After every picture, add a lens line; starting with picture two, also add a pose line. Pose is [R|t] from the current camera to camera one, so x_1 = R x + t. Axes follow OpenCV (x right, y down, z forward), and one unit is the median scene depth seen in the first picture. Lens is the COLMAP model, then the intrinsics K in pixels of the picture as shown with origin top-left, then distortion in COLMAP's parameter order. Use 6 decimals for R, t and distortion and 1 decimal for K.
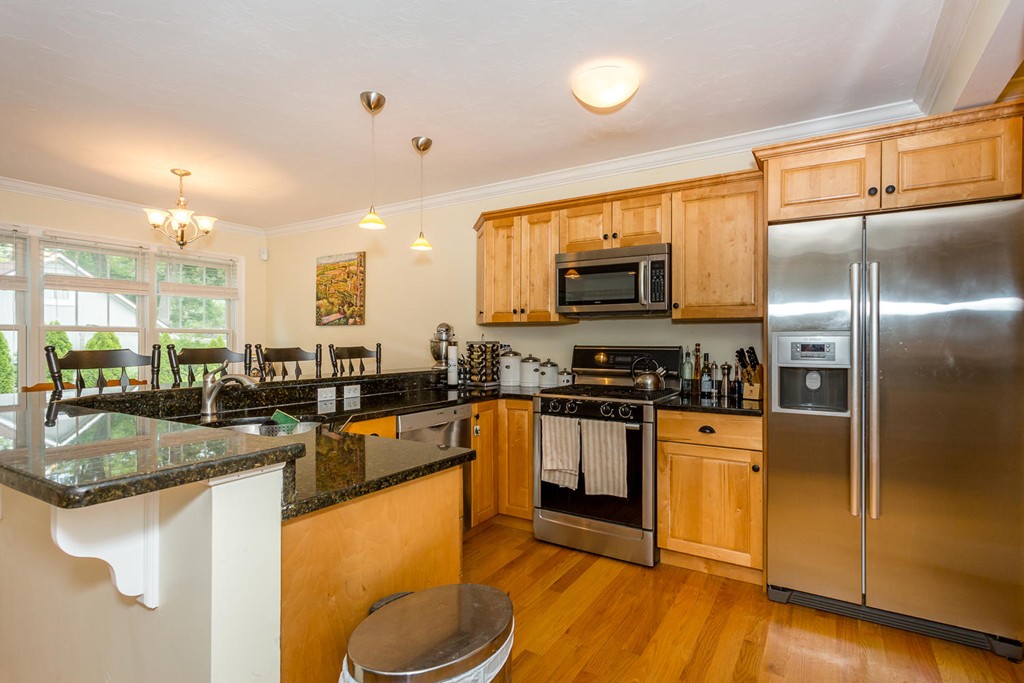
lens RADIAL K [[506.2, 0, 513.6], [0, 506.2, 340.2], [0, 0, 1]] dist [-0.006256, 0.000694]
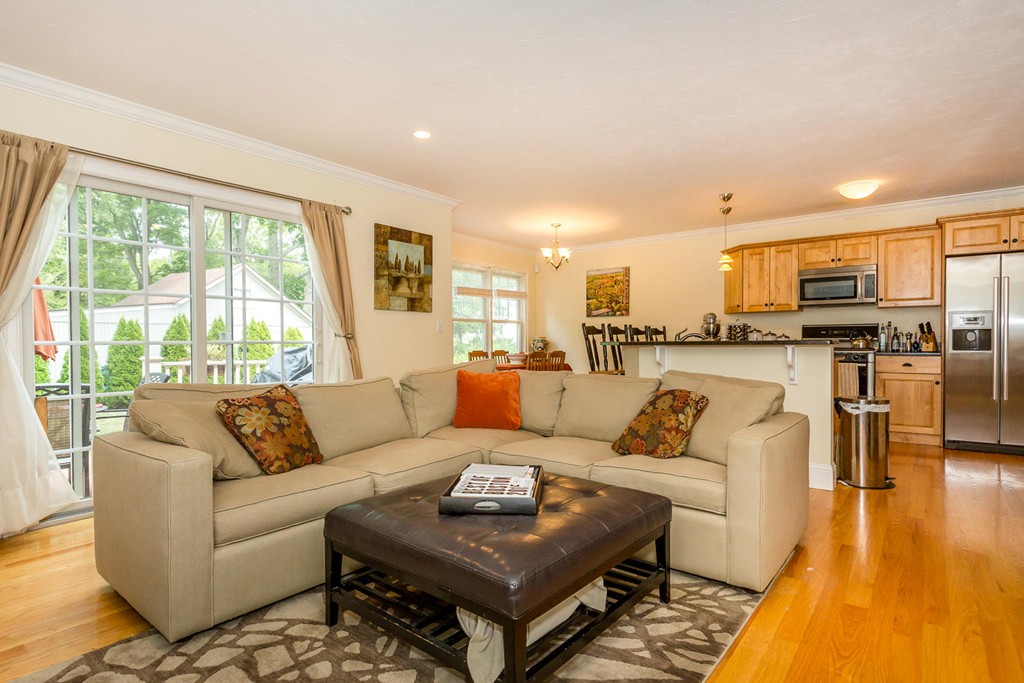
lens RADIAL K [[525.1, 0, 519.5], [0, 525.1, 349.2], [0, 0, 1]] dist [-0.002326, -0.000949]
pose [[0.994761, -0.005059, -0.102098, -0.650452], [0.006989, 0.999803, 0.018555, 0.053818], [0.101984, -0.019171, 0.994601, -0.830936]]
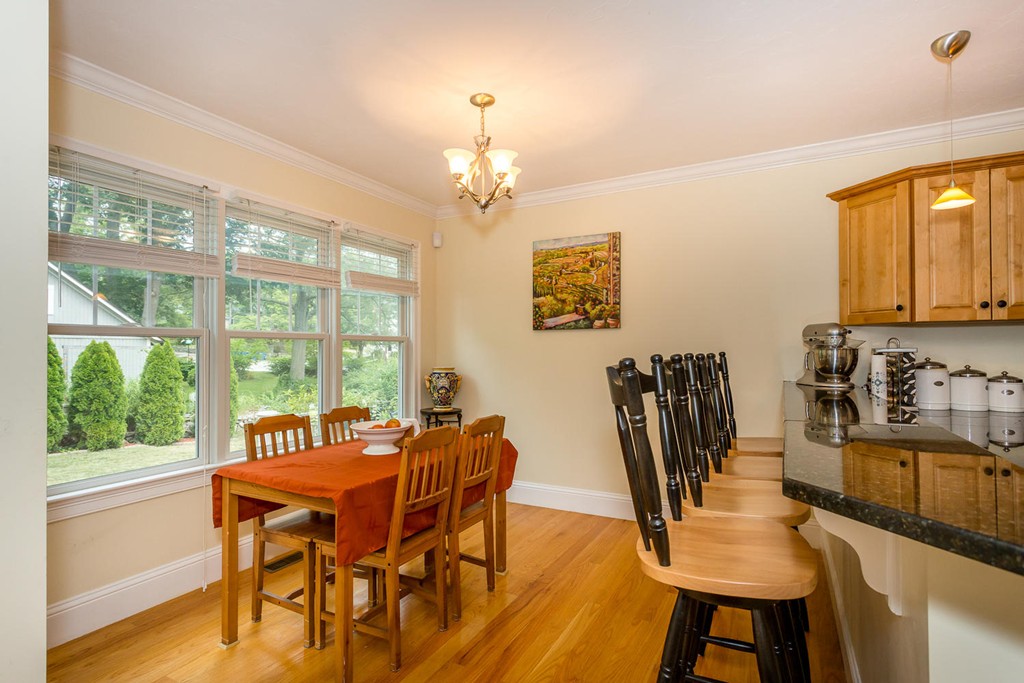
lens RADIAL K [[506.2, 0, 507.8], [0, 506.2, 339.1], [0, 0, 1]] dist [-0.006256, 0.000694]
pose [[0.998324, -0.005451, 0.057608, -0.717197], [0.006668, 0.999758, -0.020949, 0.000921], [-0.057480, 0.021298, 0.998119, 0.358111]]
